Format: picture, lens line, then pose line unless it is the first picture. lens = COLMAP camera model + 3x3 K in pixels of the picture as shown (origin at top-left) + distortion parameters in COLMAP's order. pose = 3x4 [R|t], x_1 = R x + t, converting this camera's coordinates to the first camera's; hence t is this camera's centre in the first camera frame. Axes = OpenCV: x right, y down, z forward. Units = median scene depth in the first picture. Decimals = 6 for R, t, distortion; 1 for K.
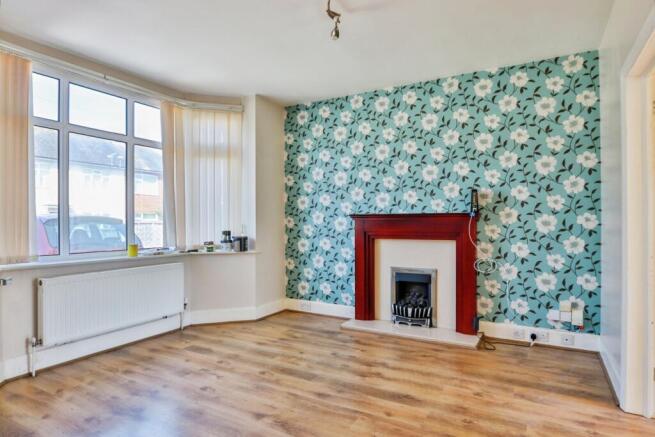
lens RADIAL K [[355.2, 0, 328.1], [0, 355.2, 218.7], [0, 0, 1]] dist [-0.019855, 0.003205]
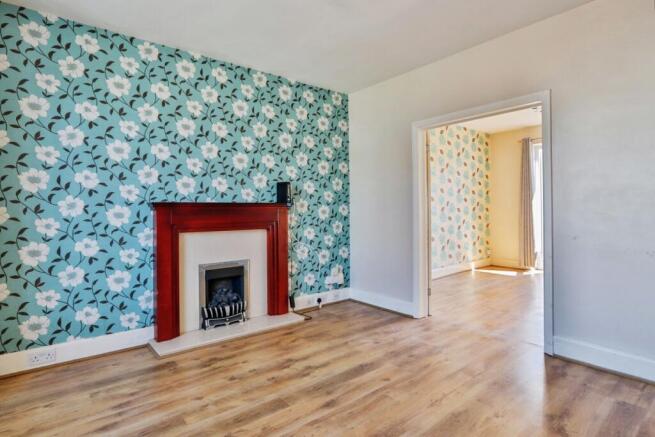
lens RADIAL K [[355.2, 0, 336.9], [0, 355.2, 207.0], [0, 0, 1]] dist [-0.019855, 0.003205]
pose [[0.361627, 0.010782, 0.932260, -0.543602], [0.004600, 0.999900, -0.013348, 0.011175], [-0.932311, 0.009115, 0.361542, 0.425763]]
